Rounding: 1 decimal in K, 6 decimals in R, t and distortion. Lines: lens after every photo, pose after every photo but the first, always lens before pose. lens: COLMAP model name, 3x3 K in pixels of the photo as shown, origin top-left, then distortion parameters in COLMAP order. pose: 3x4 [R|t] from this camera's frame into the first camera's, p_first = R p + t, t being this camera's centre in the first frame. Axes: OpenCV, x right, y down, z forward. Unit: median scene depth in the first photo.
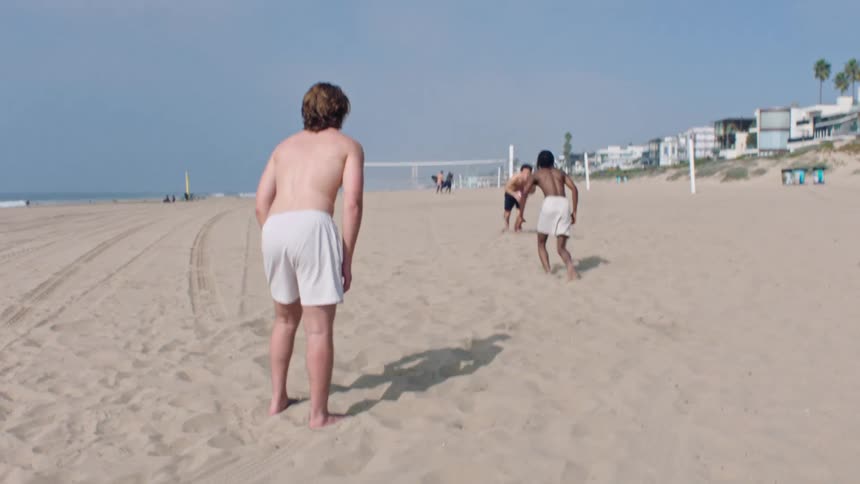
lens RADIAL K [[611.2, 0, 428.7], [0, 611.2, 250.4], [0, 0, 1]] dist [-0.091965, 0.089647]
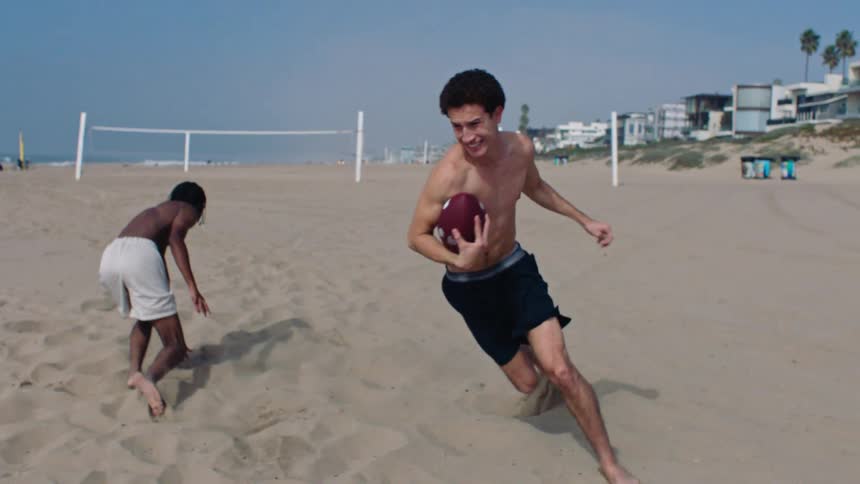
lens RADIAL K [[611.2, 0, 431.3], [0, 611.2, 234.2], [0, 0, 1]] dist [-0.091965, 0.089647]
pose [[0.999221, 0.034452, 0.019237, 0.104999], [-0.034840, 0.999188, 0.020224, -0.022545], [-0.018524, -0.020878, 0.999610, 0.140548]]
